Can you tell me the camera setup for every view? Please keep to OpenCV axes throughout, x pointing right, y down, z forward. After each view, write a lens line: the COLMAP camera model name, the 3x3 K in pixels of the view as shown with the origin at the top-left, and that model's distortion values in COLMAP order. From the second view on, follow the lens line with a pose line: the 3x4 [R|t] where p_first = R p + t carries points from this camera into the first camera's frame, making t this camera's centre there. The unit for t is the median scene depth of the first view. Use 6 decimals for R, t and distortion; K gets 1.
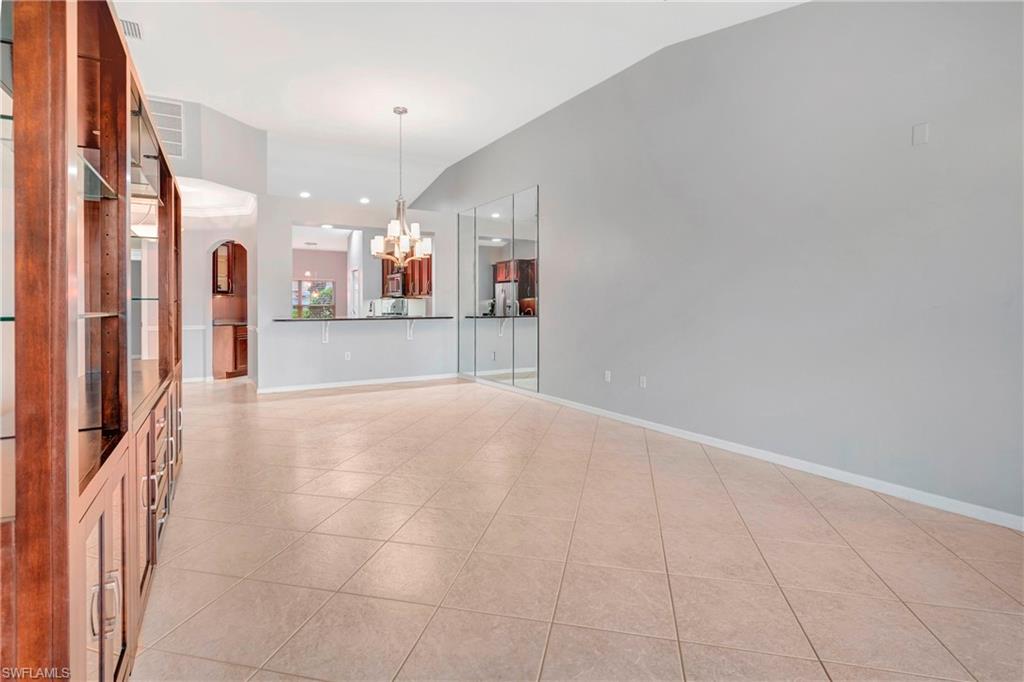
lens RADIAL K [[516.2, 0, 505.3], [0, 516.2, 303.7], [0, 0, 1]] dist [0.002756, 0.000002]
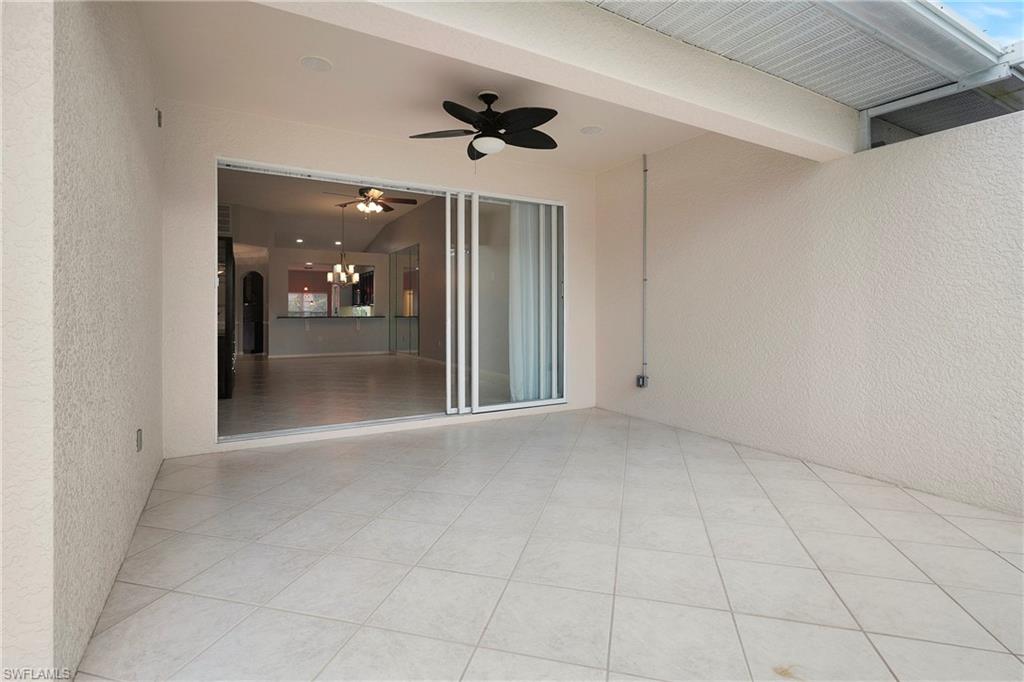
lens RADIAL K [[516.2, 0, 505.3], [0, 516.2, 303.7], [0, 0, 1]] dist [0.002756, 0.000002]
pose [[0.999357, -0.002219, -0.035797, 0.359090], [0.001567, 0.999832, -0.018249, 0.016120], [0.035832, 0.018182, 0.999192, -0.673266]]
